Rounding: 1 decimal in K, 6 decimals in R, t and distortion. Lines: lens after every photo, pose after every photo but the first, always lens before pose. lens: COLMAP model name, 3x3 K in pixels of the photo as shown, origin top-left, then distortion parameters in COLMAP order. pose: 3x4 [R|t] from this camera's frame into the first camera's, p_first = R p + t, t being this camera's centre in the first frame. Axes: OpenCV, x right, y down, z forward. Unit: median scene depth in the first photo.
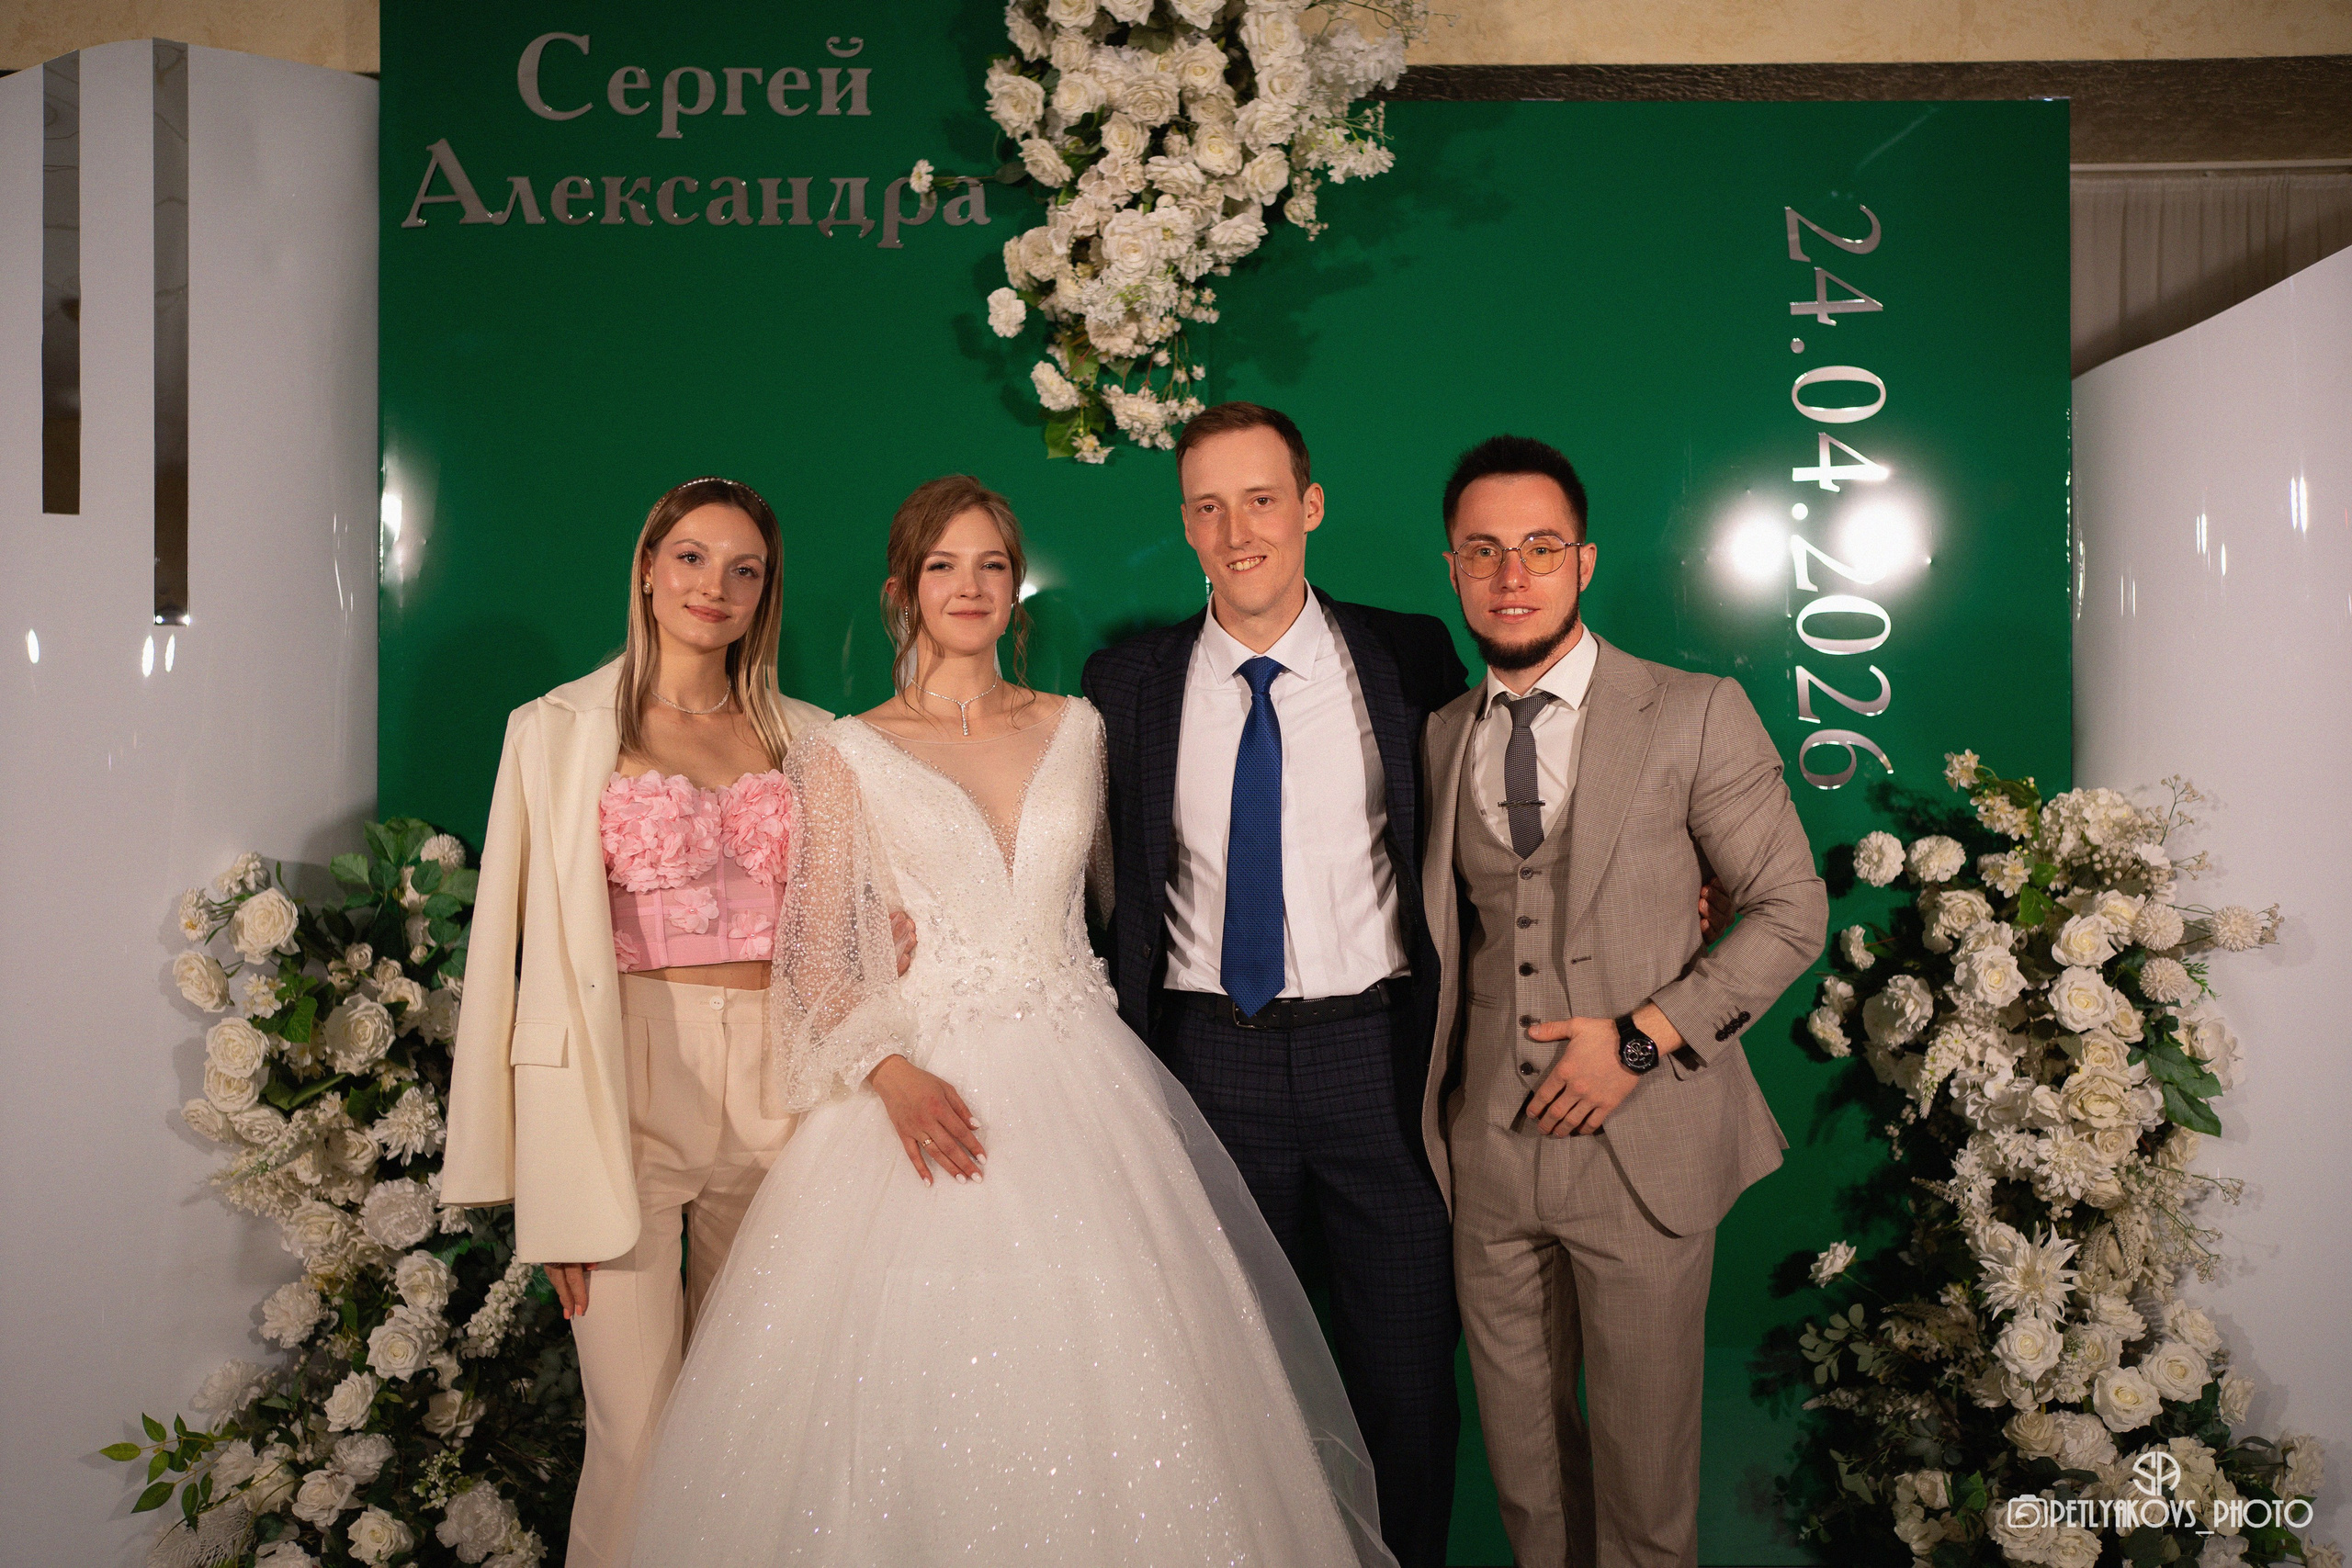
lens RADIAL K [[2288.8, 0, 1193.7], [0, 2288.8, 787.1], [0, 0, 1]] dist [-0.067053, 0.195299]
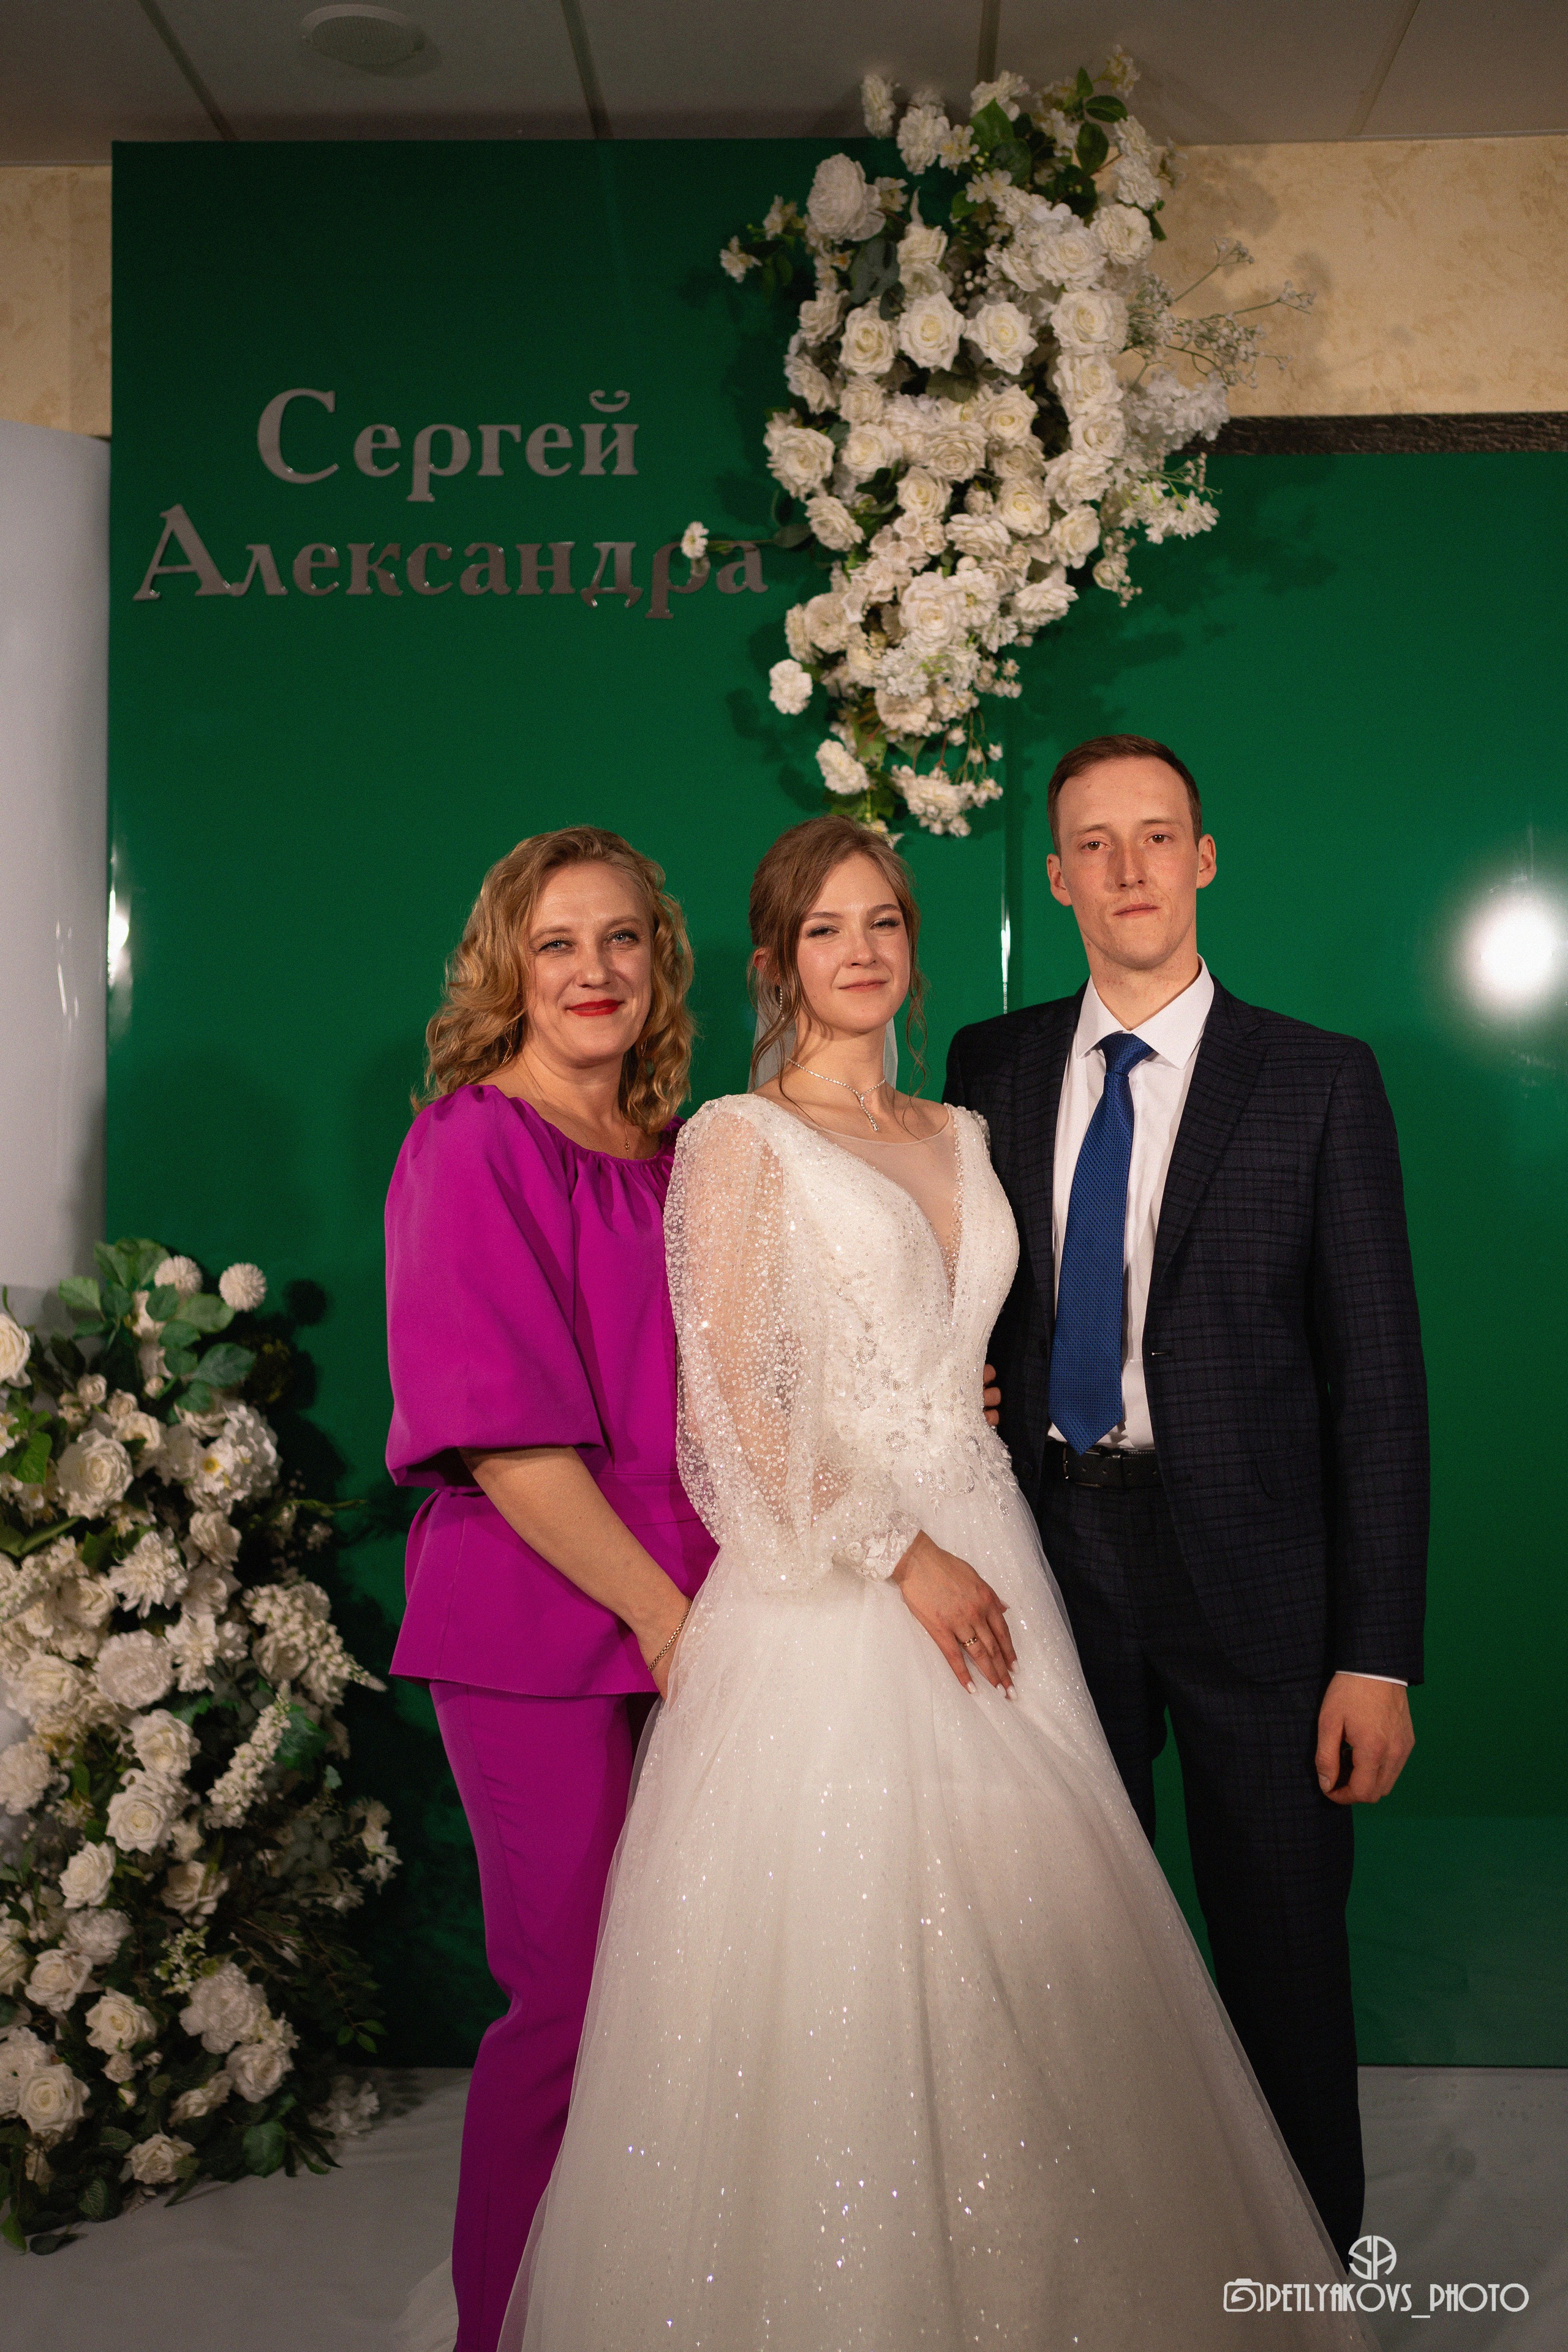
lens RADIAL K [[2386.9, 0, 796.6], [0, 2386.9, 1181.2], [0, 0, 1]] dist [-0.057429, 0.171813]
pose [[0.999620, -0.001525, -0.027536, -0.054229], [0.001274, 0.999957, -0.009162, -0.000565], [0.027549, 0.009124, 0.999579, 0.045379]]
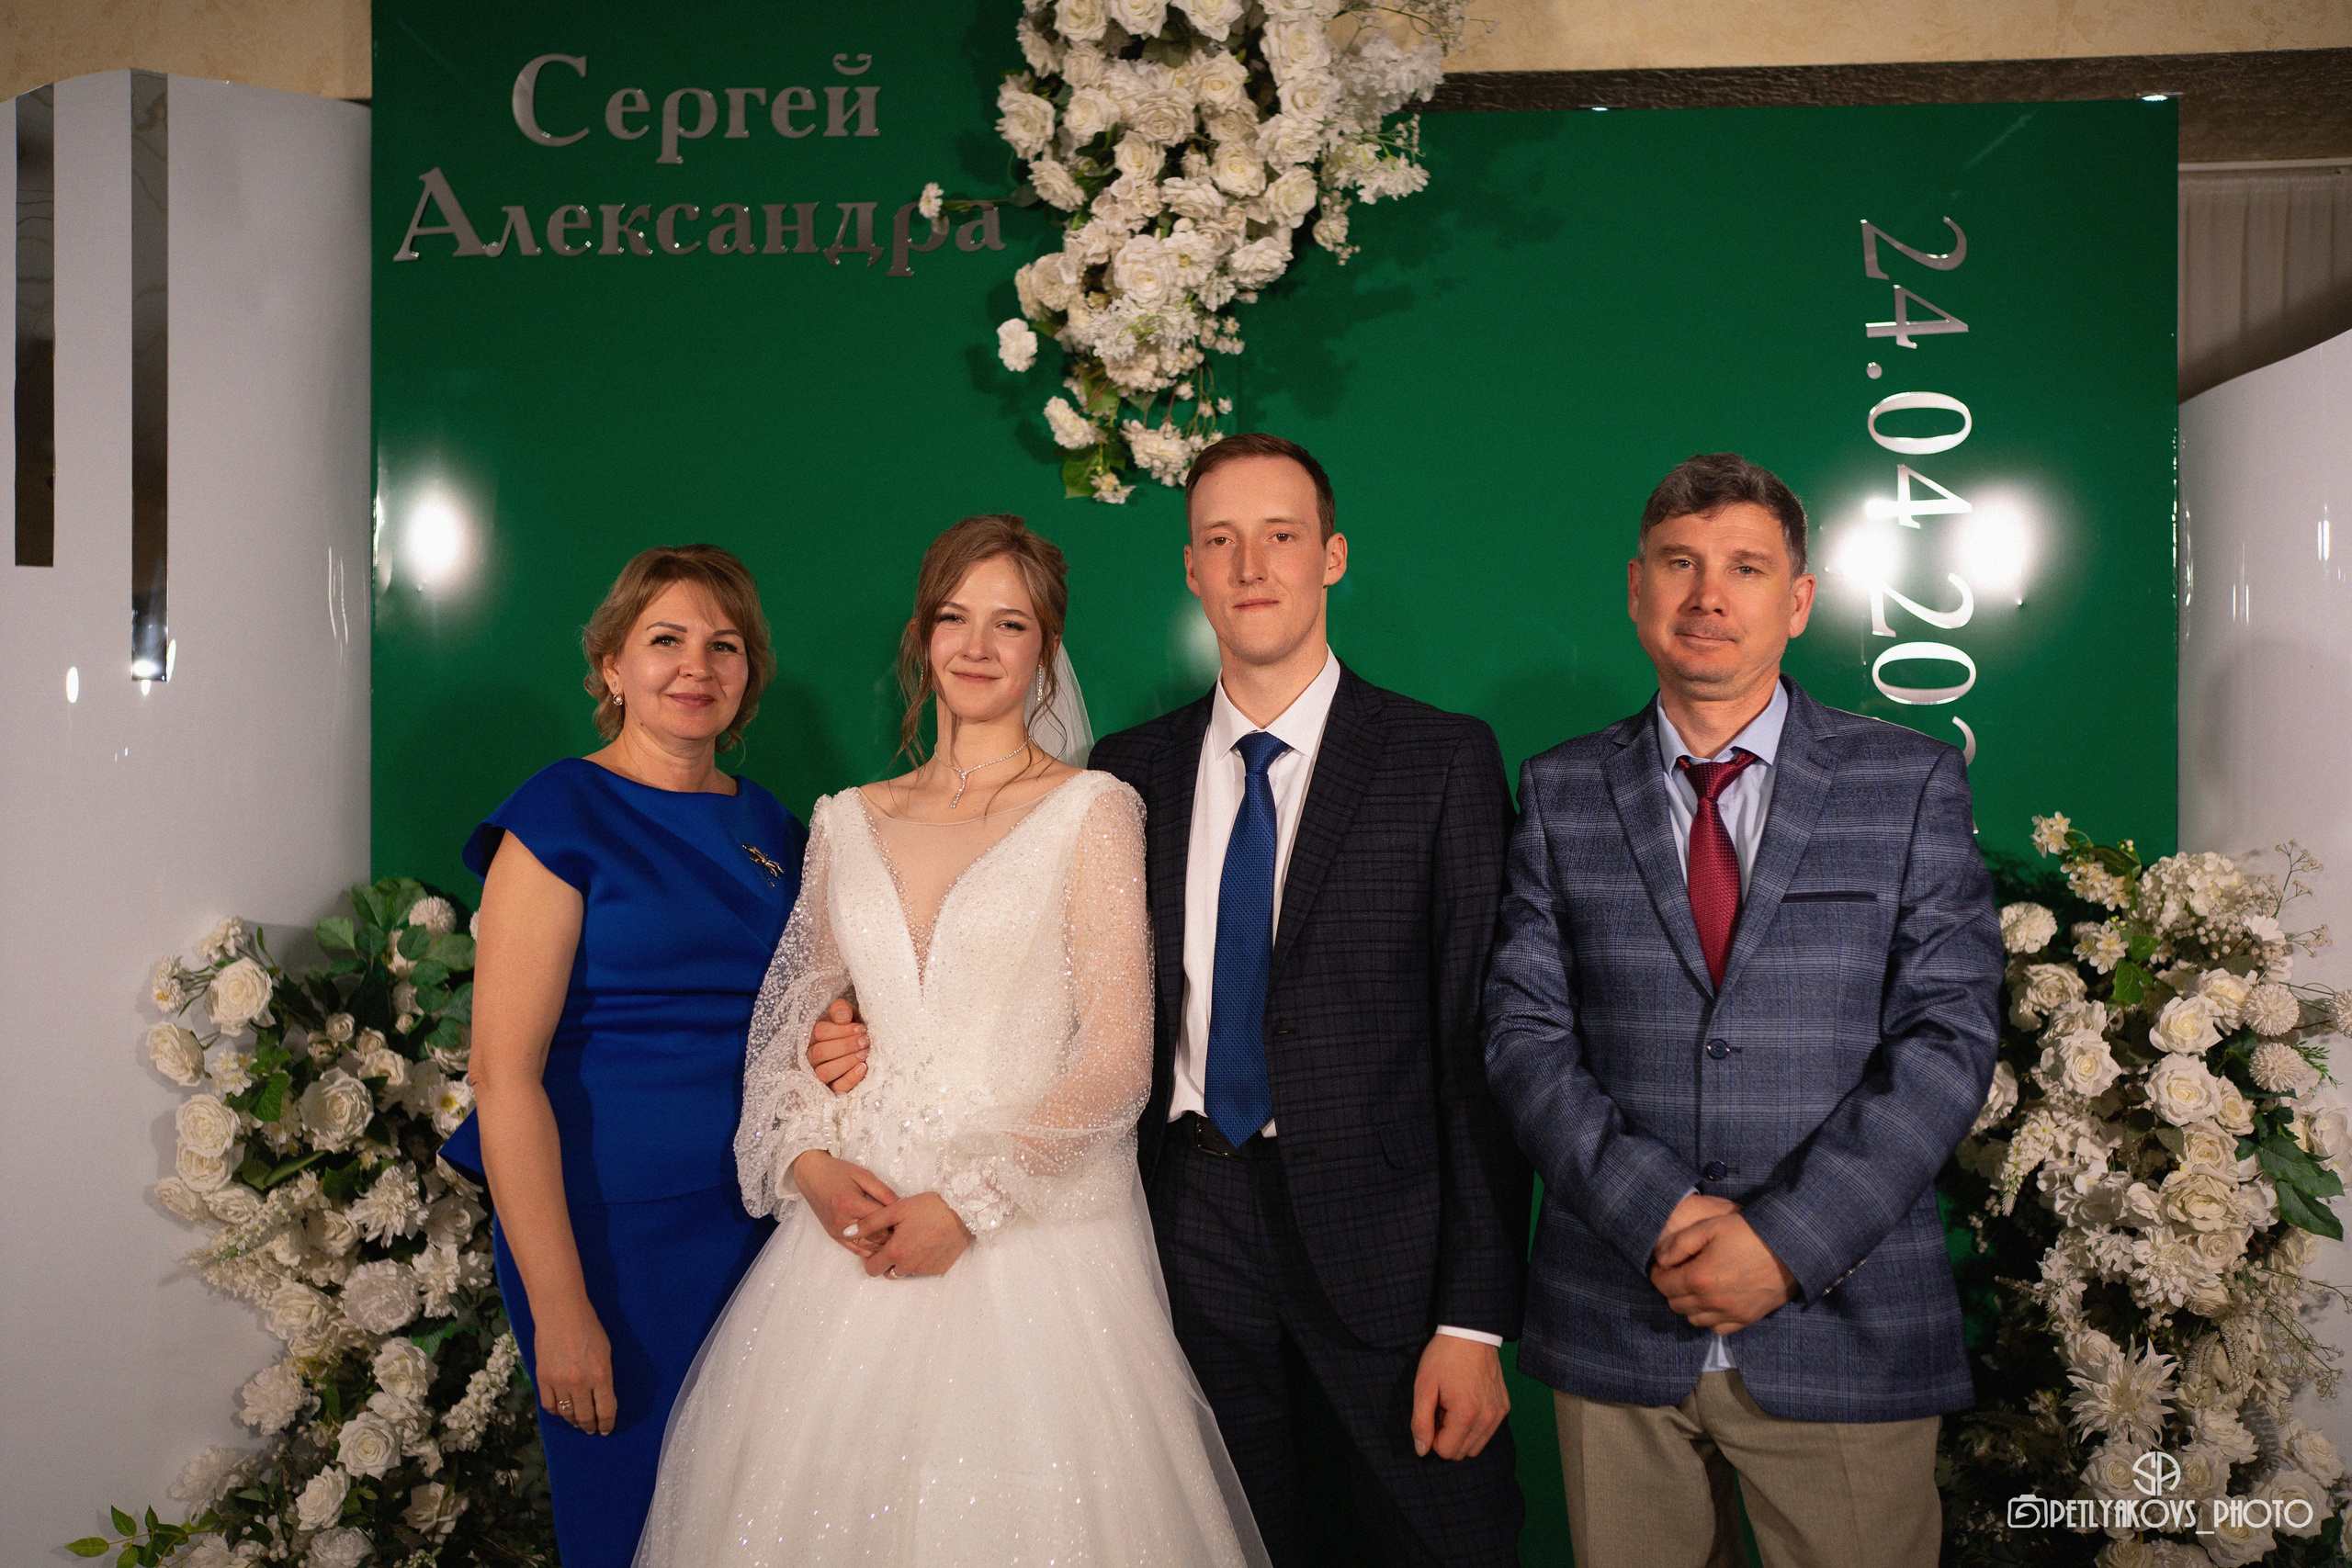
lens RADIAL K [[2291.6, 0, 1187.5], [0, 2291.6, 791.0], [0, 0, 1]] dist [-0.067046, 0.199481]
pose [[0.998371, 0.001198, -0.057037, 0.042499], [-0.000909, 0.999987, 0.005093, -0.029520], [0.057043, -0.005033, 0.998359, 0.063816]]
